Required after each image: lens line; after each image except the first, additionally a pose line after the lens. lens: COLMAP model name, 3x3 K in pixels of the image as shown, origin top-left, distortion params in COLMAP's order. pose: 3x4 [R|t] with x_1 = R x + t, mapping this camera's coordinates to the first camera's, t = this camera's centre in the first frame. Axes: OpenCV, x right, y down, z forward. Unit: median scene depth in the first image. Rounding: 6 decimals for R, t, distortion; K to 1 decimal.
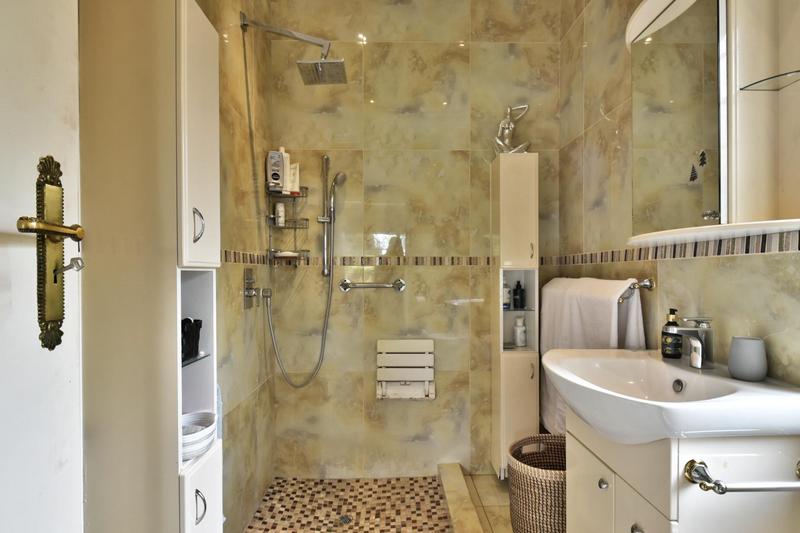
lens RADIAL K [[436.1, 0, 399.6], [0, 436.1, 276.1], [0, 0, 1]] dist [0.025122, -0.021819]
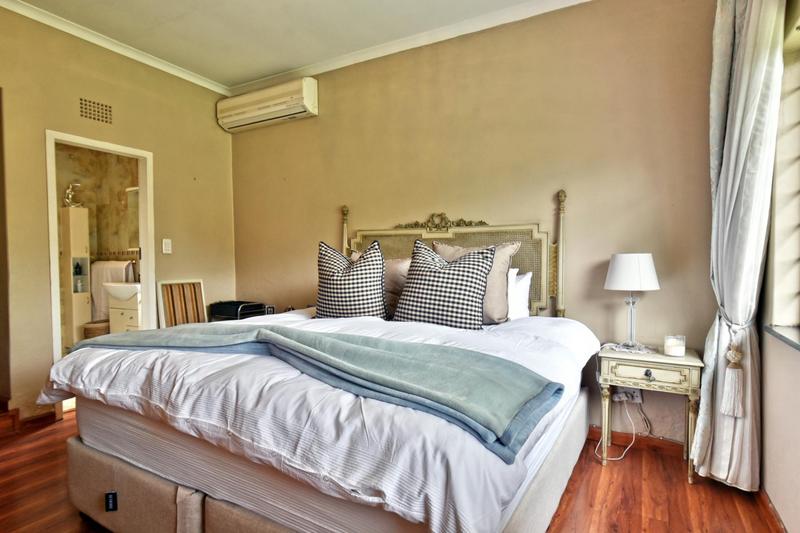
lens RADIAL K [[436.1, 0, 399.6], [0, 436.1, 276.1], [0, 0, 1]] dist [0.025122, -0.021819]
pose [[0.522584, -0.029842, 0.852065, -0.825014], [0.005783, 0.999488, 0.031458, 0.020345], [-0.852568, -0.011512, 0.522490, -1.658996]]
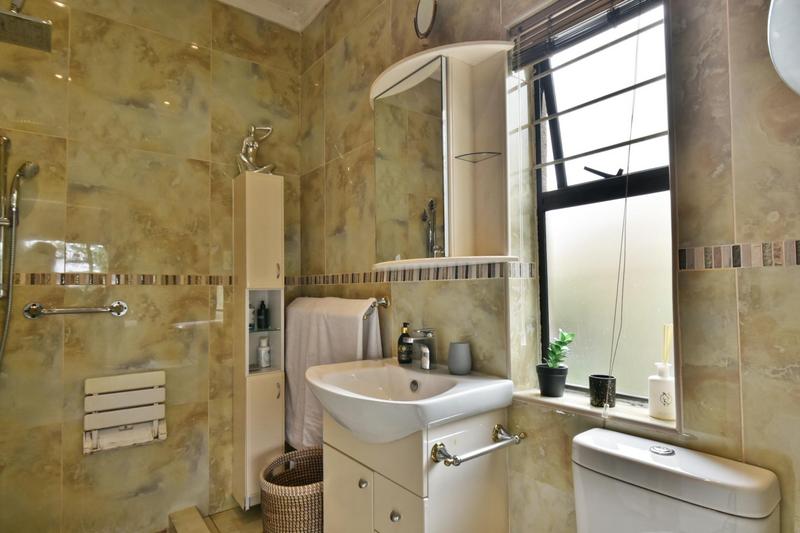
lens RADIAL K [[436.1, 0, 399.6], [0, 436.1, 276.1], [0, 0, 1]] dist [0.025122, -0.021819]
pose [[0.807569, 0.014409, 0.589597, -0.065907], [0.008598, 0.999308, -0.036198, -0.006804], [-0.589710, 0.034301, 0.806886, 0.014223]]
